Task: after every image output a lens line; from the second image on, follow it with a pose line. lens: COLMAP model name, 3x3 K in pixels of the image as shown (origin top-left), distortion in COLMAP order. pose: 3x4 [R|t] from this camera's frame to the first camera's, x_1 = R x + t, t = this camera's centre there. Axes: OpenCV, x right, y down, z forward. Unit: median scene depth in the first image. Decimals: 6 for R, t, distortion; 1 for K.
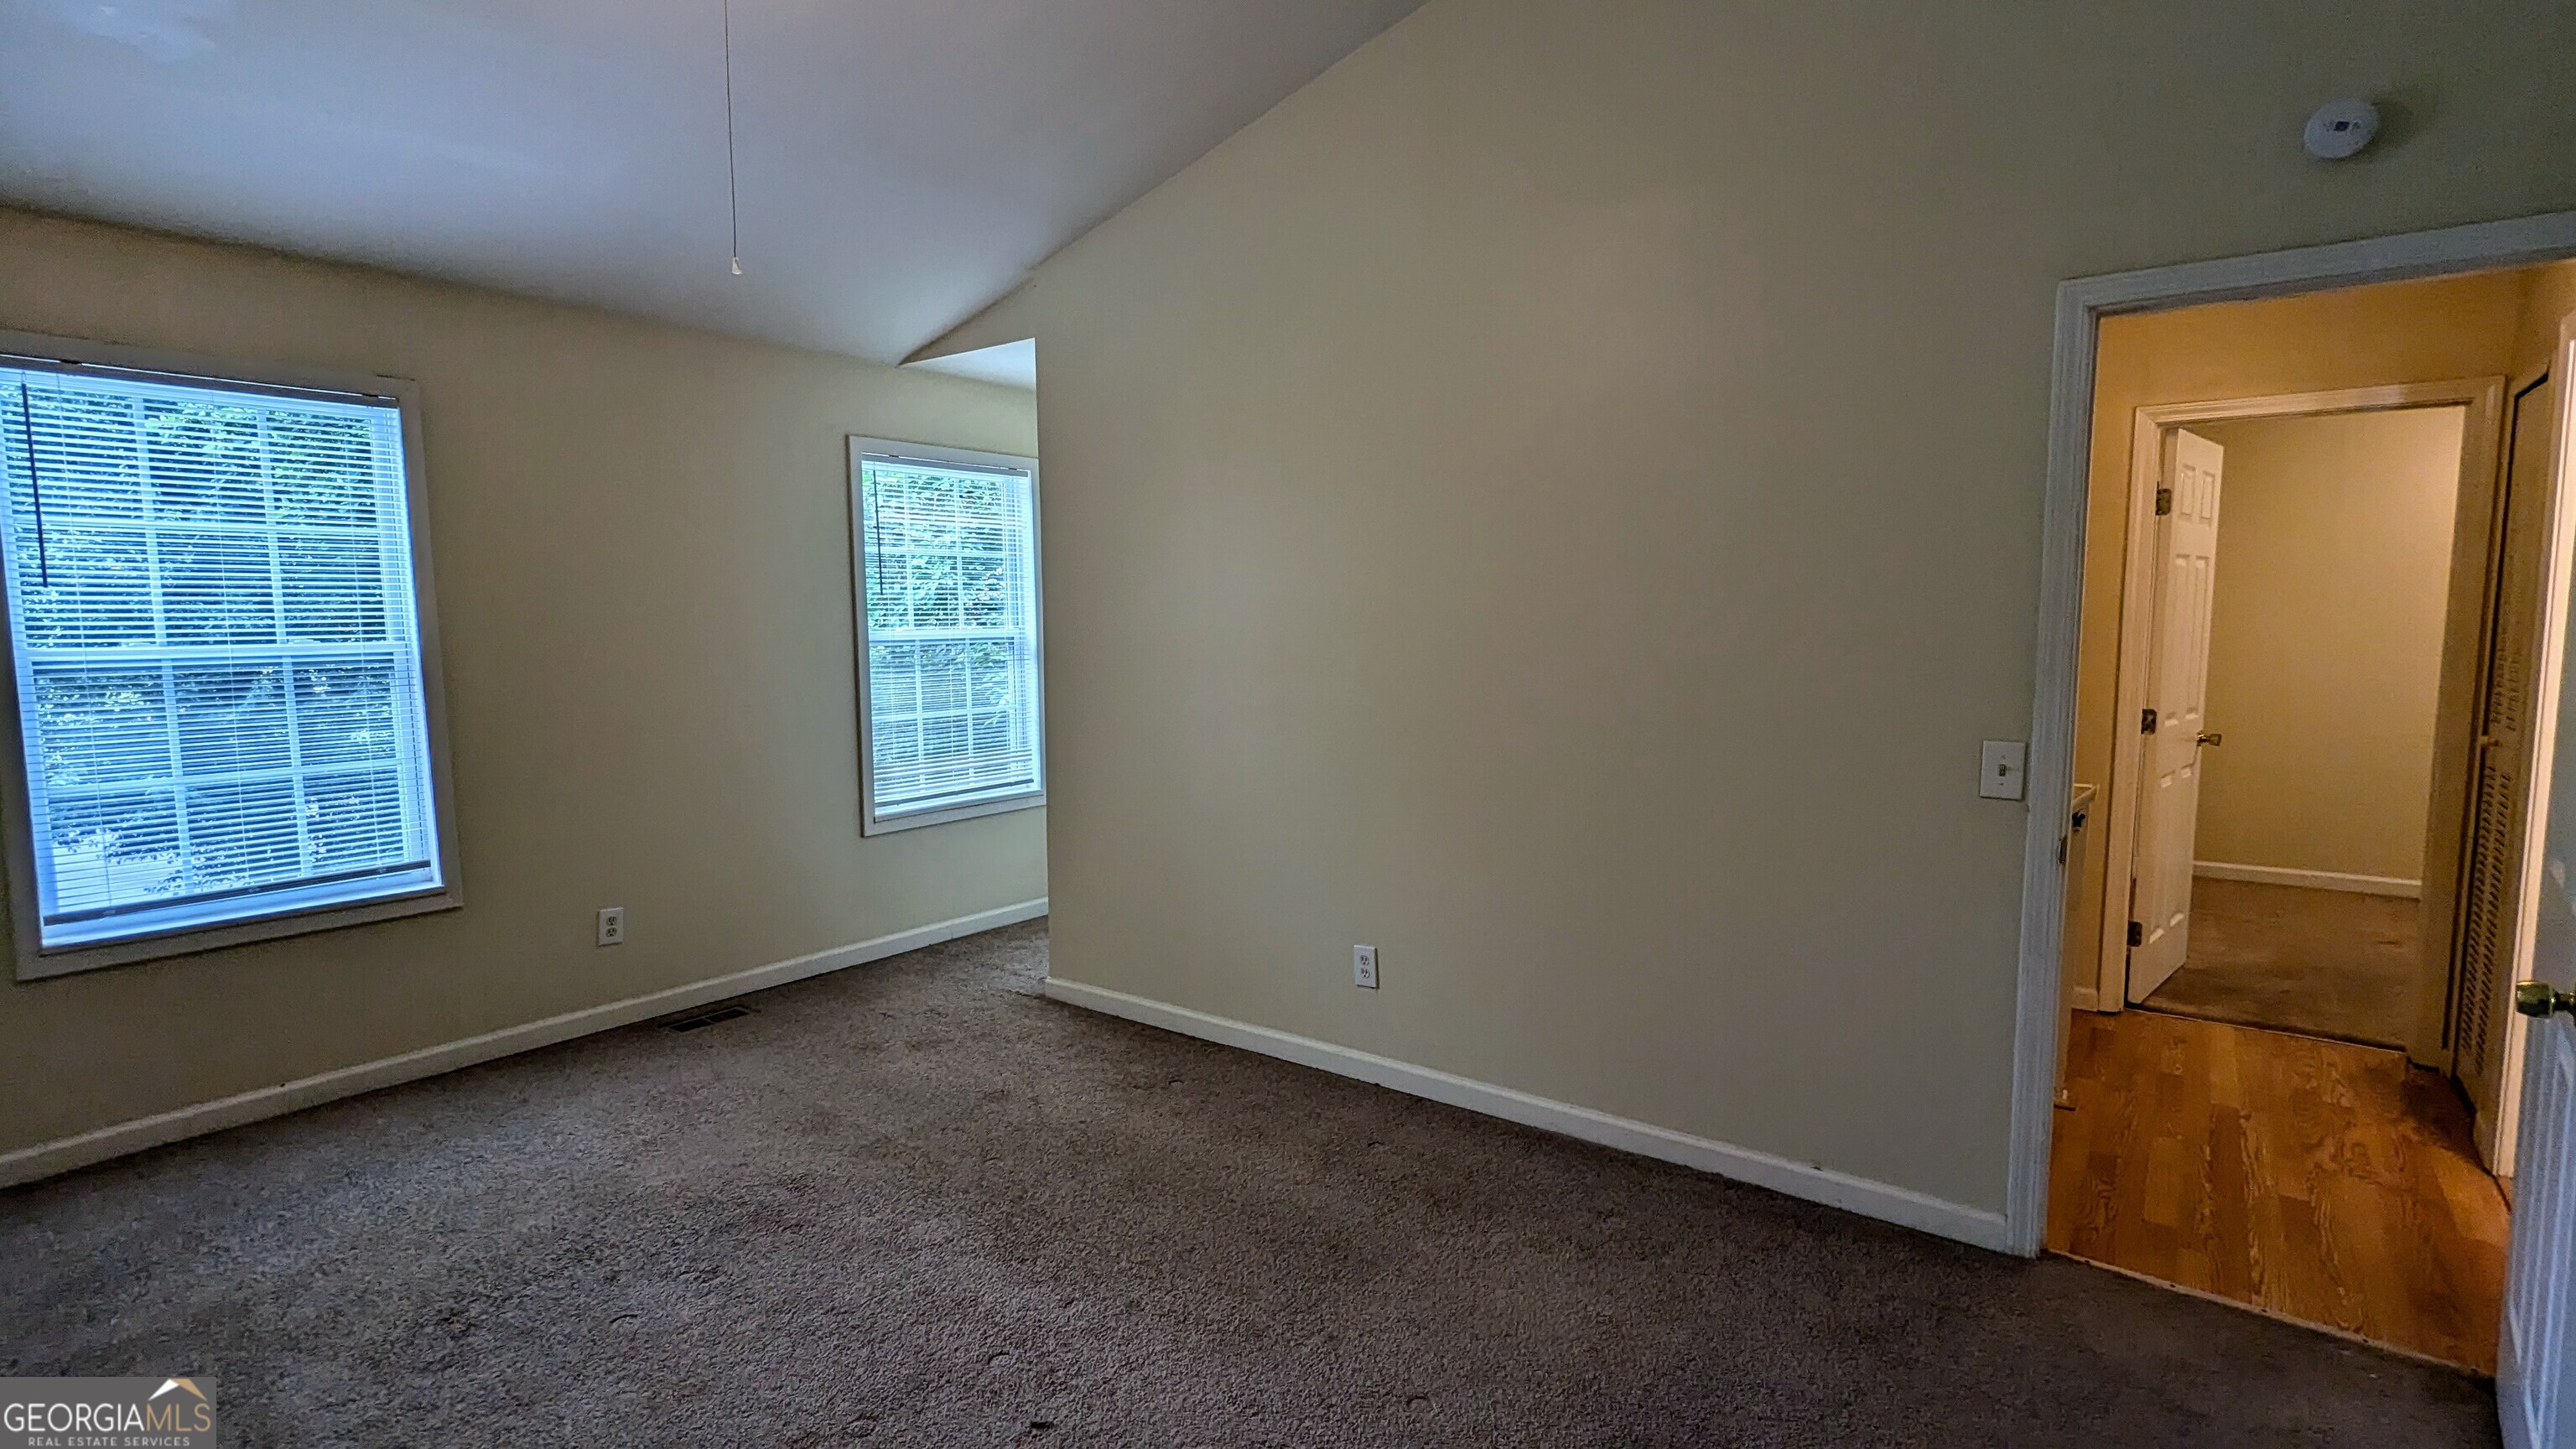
lens RADIAL K [[1215.1, 0, 1302.8], [0, 1215.1, 714.1], [0, 0, 1]] dist [-0.000612, 0.000798]
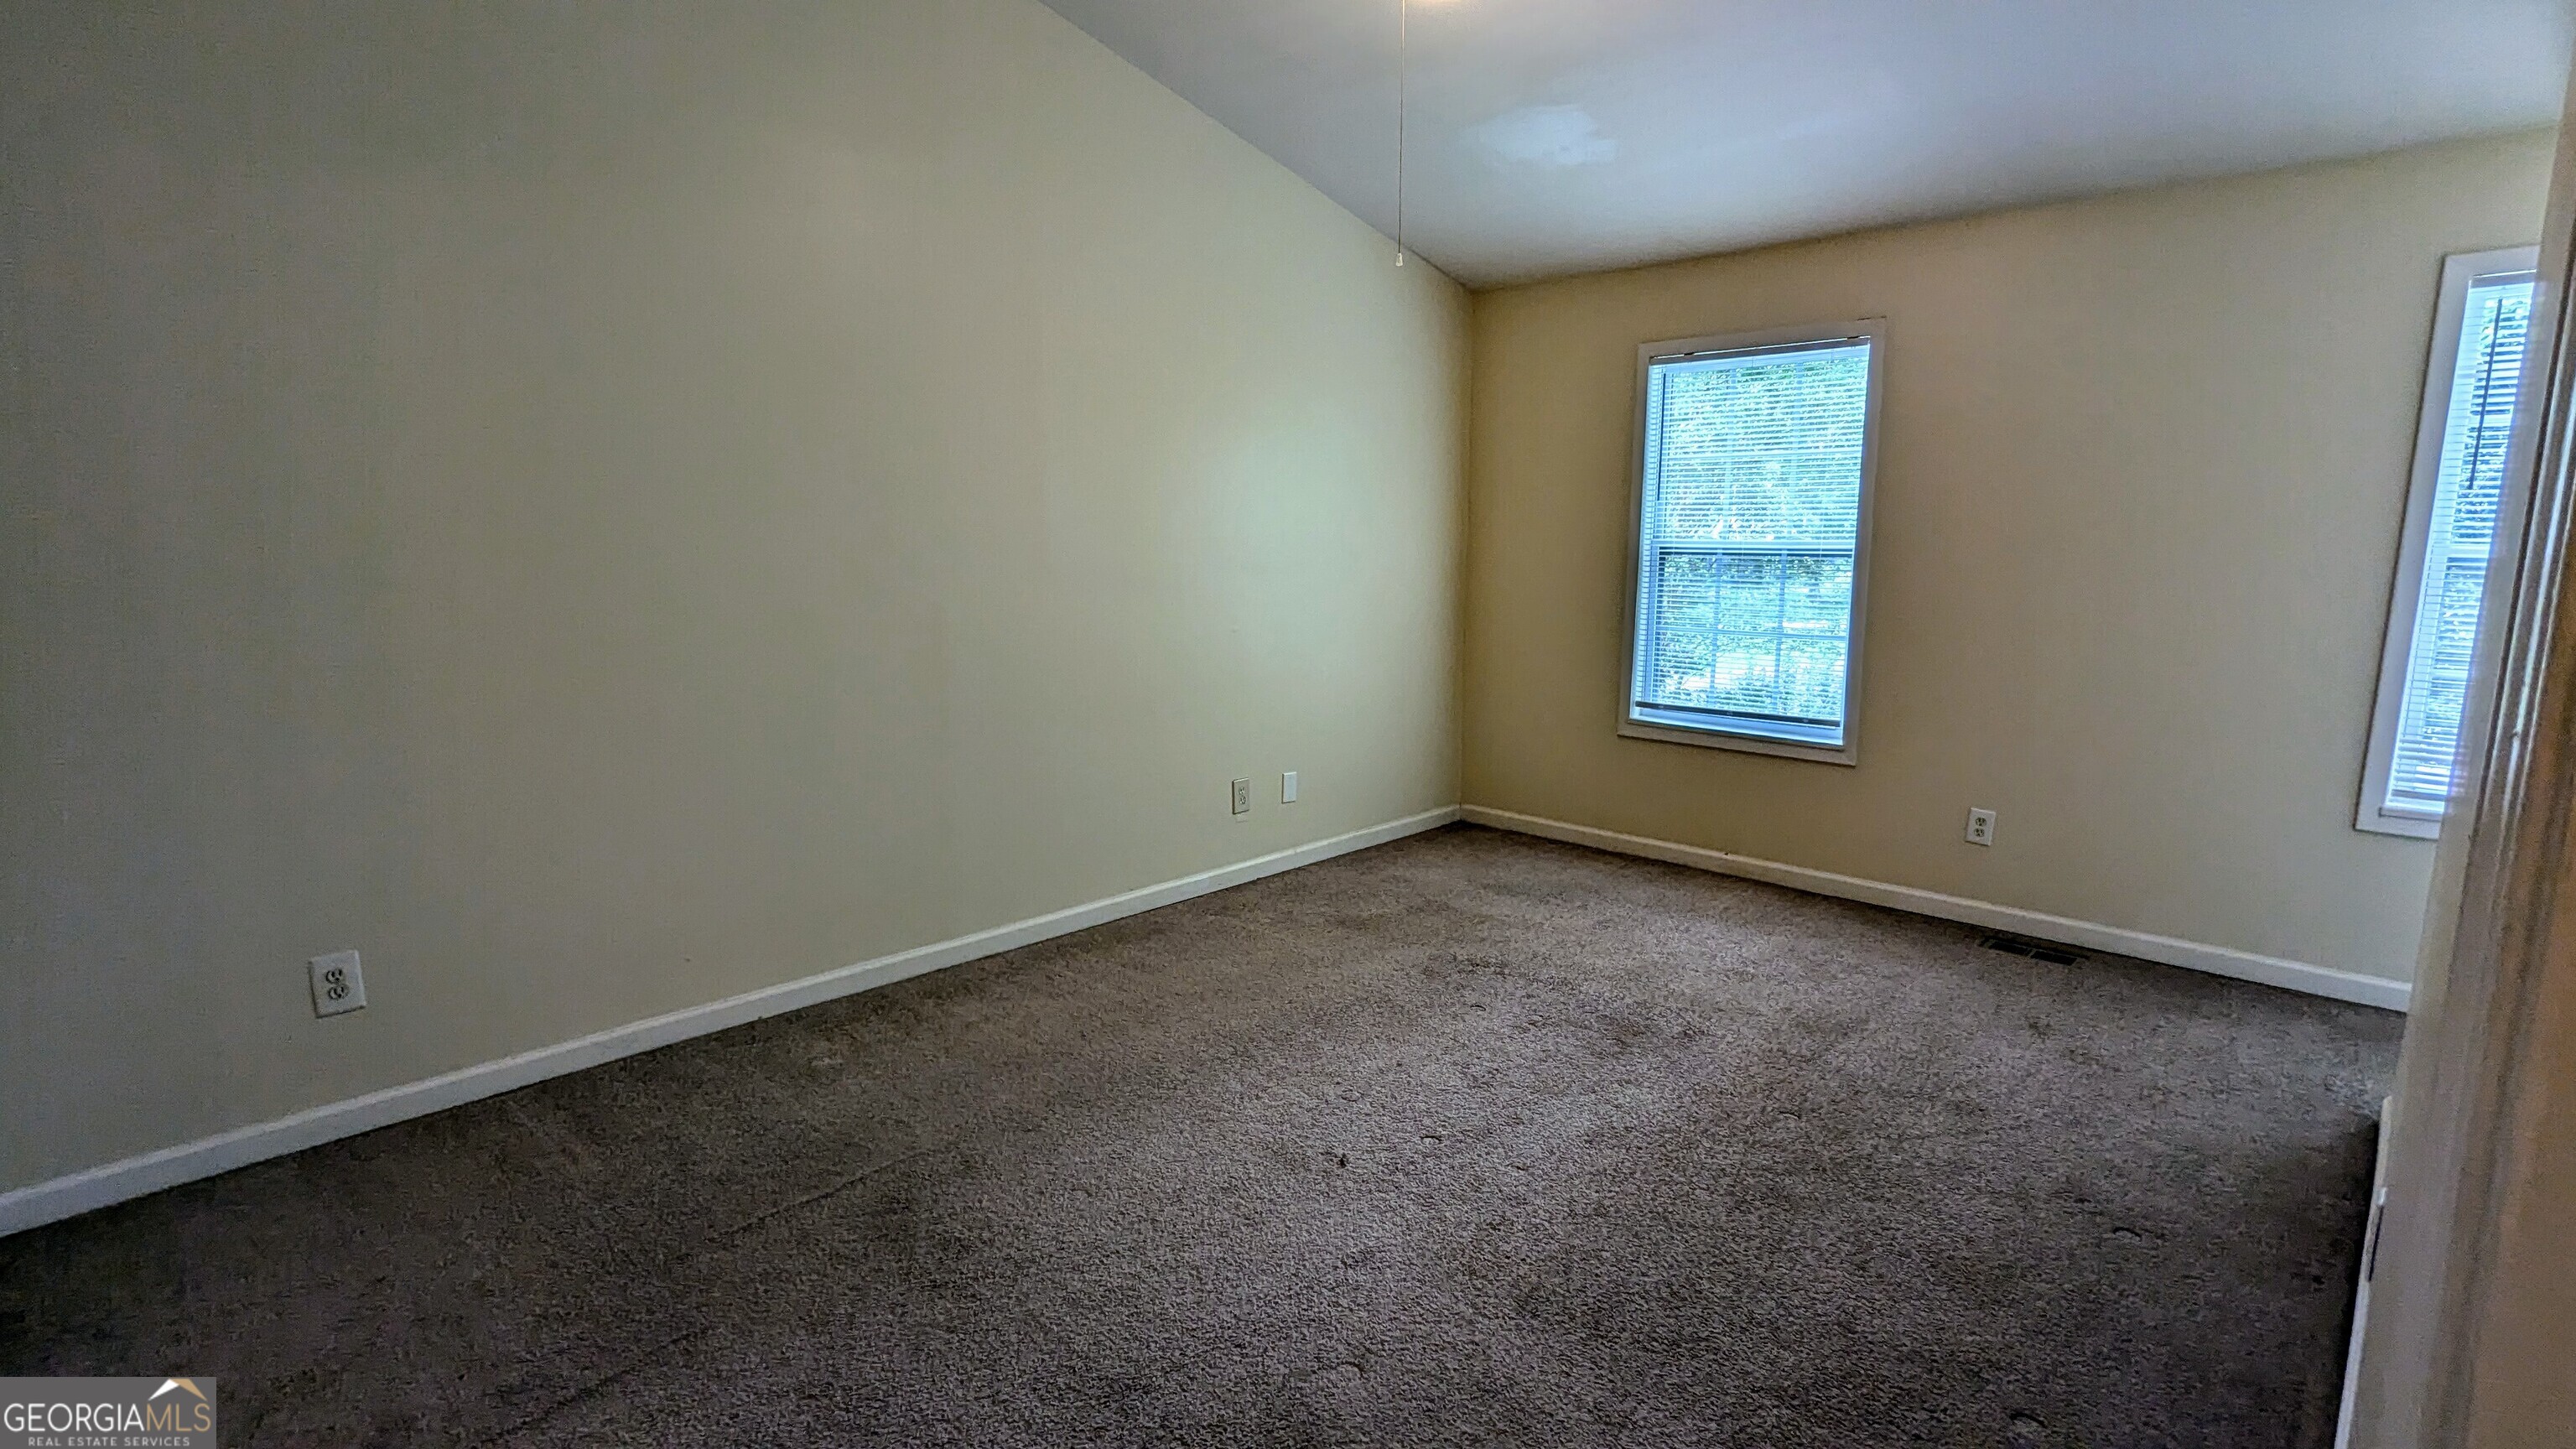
lens RADIAL K [[1215.1, 0, 1304.5], [0, 1215.1, 724.1], [0, 0, 1]] dist [-0.000612, 0.000798]
pose [[-0.108213, 0.163552, -0.980582, 0.542491], [-0.087091, 0.981022, 0.173237, -0.042411], [0.990306, 0.104146, -0.091915, 0.589338]]
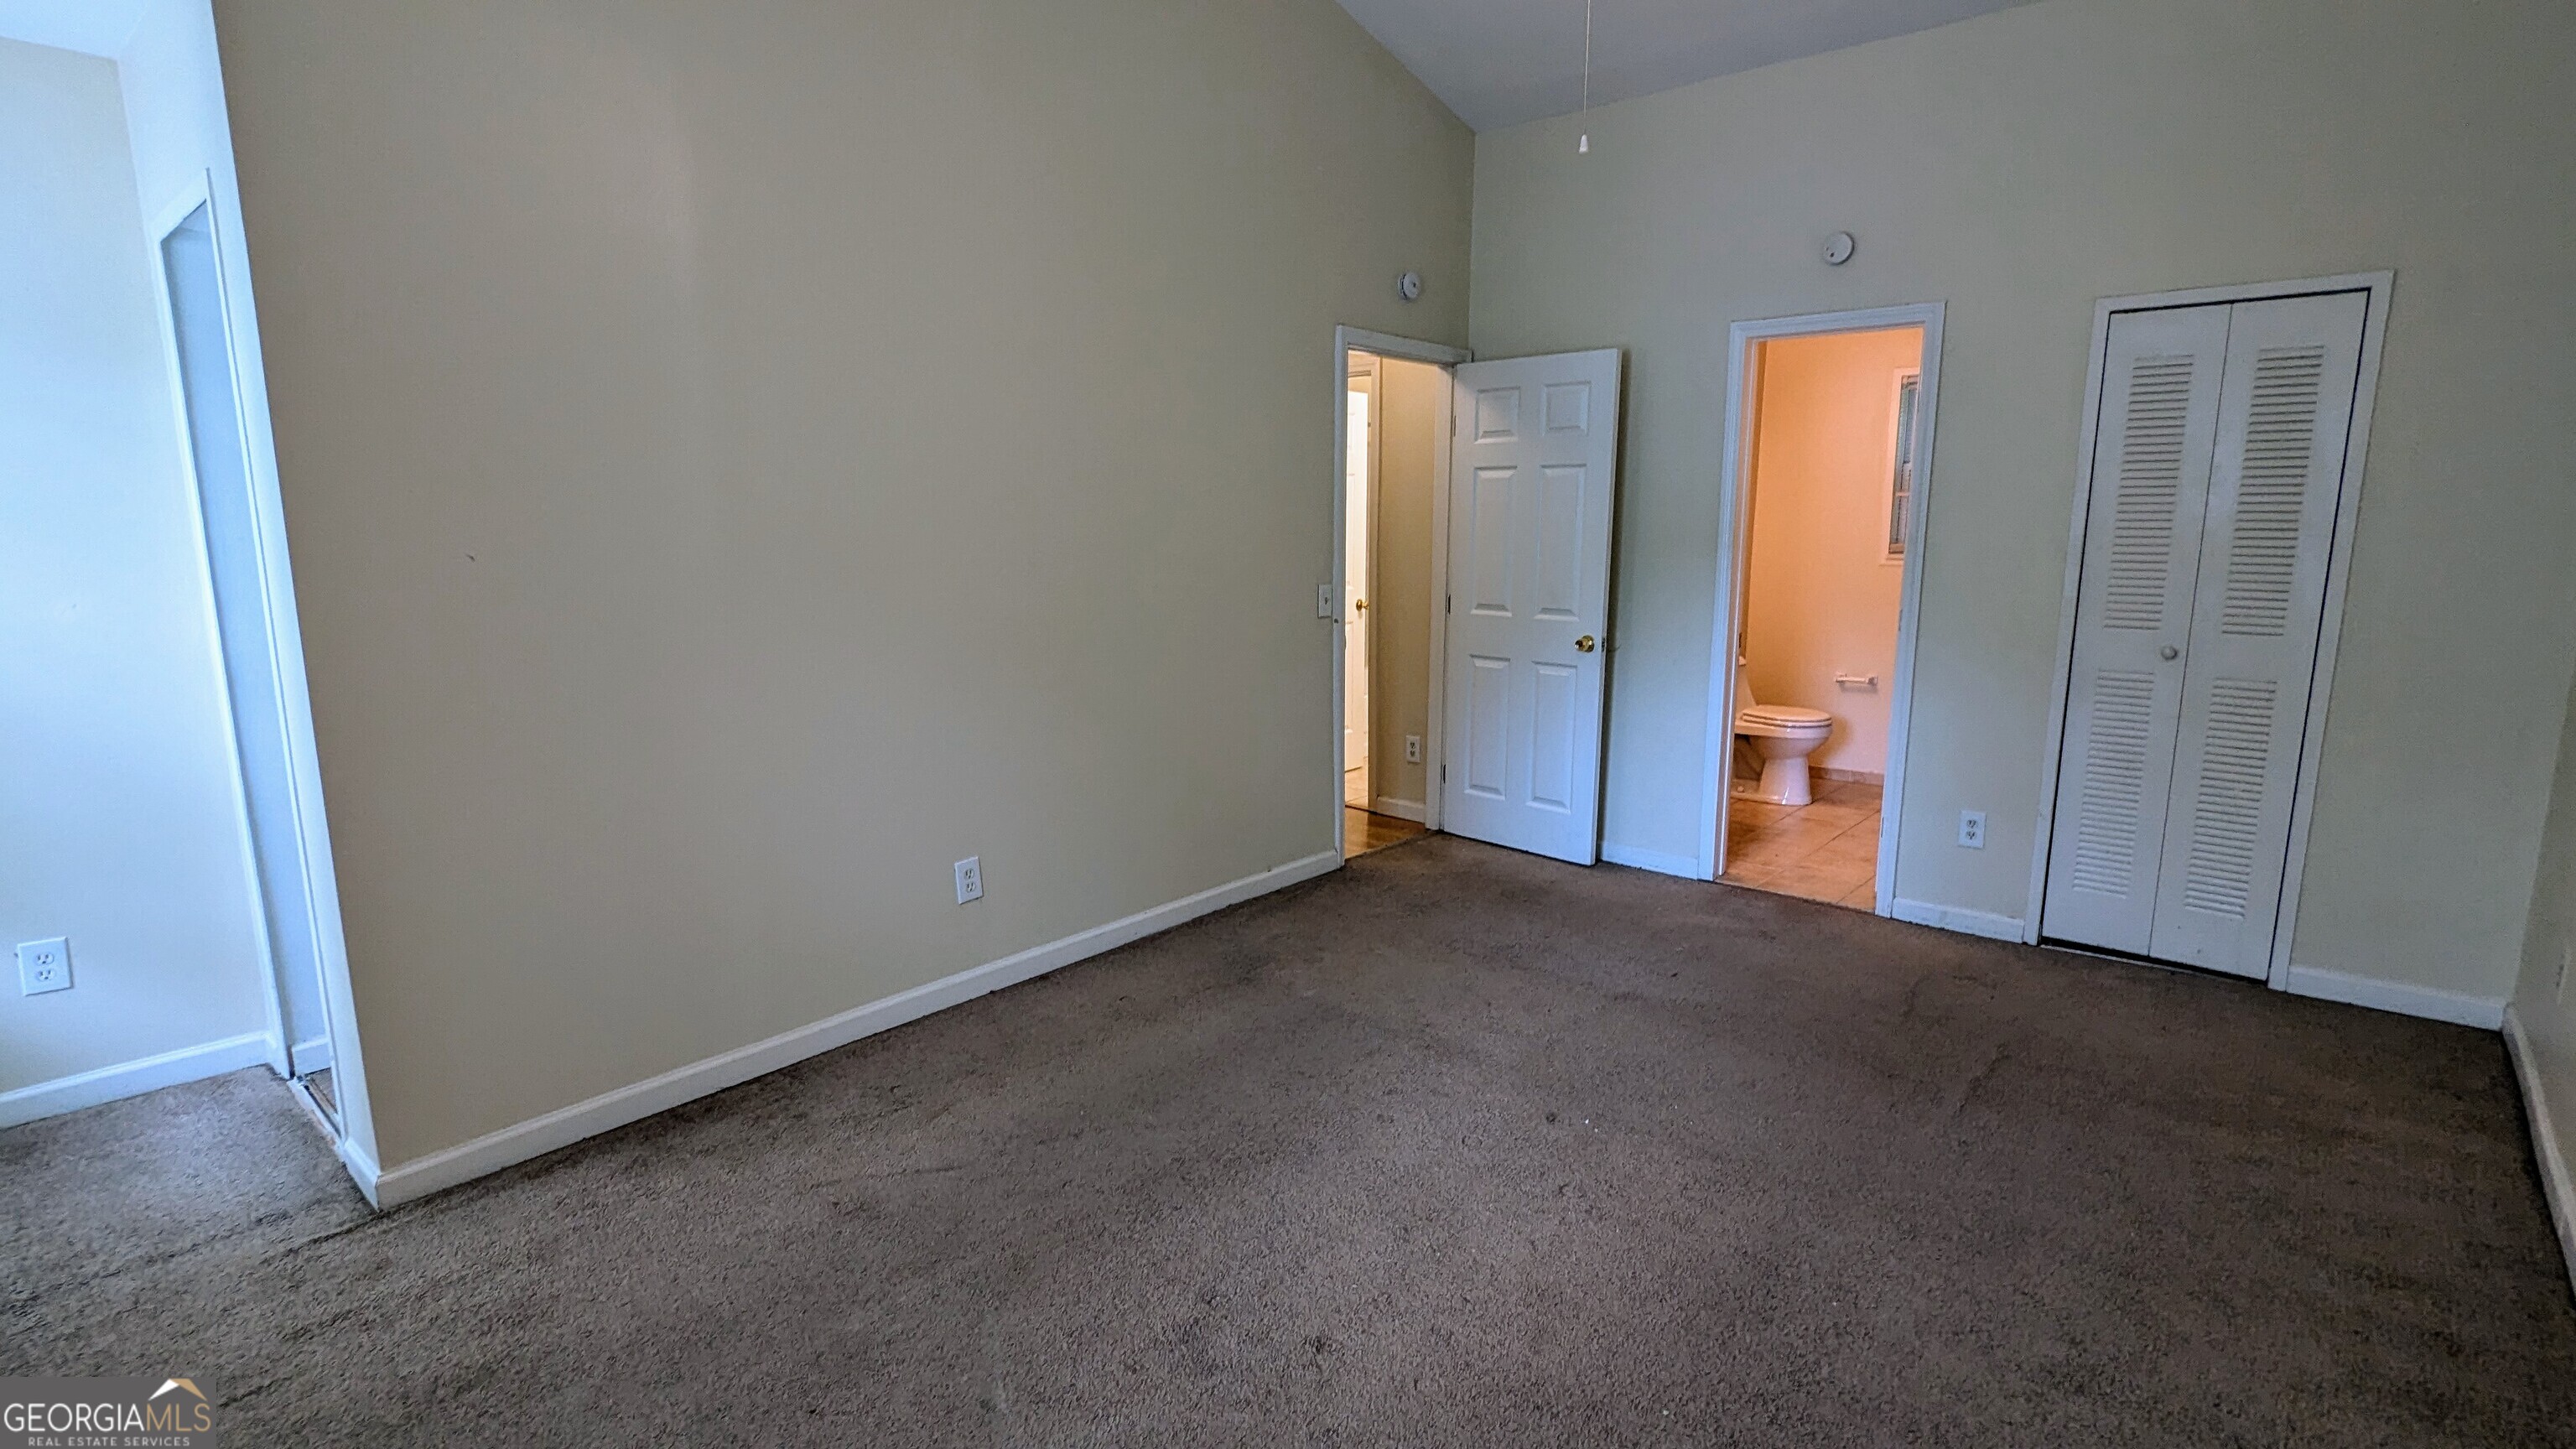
lens RADIAL K [[1215.1, 0, 1284.9], [0, 1215.1, 740.1], [0, 0, 1]] dist [-0.000612, 0.000798]
pose [[0.065116, -0.173905, 0.982607, -0.836921], [0.086703, 0.981959, 0.168044, -0.038824], [-0.994104, 0.074253, 0.079020, 0.658584]]
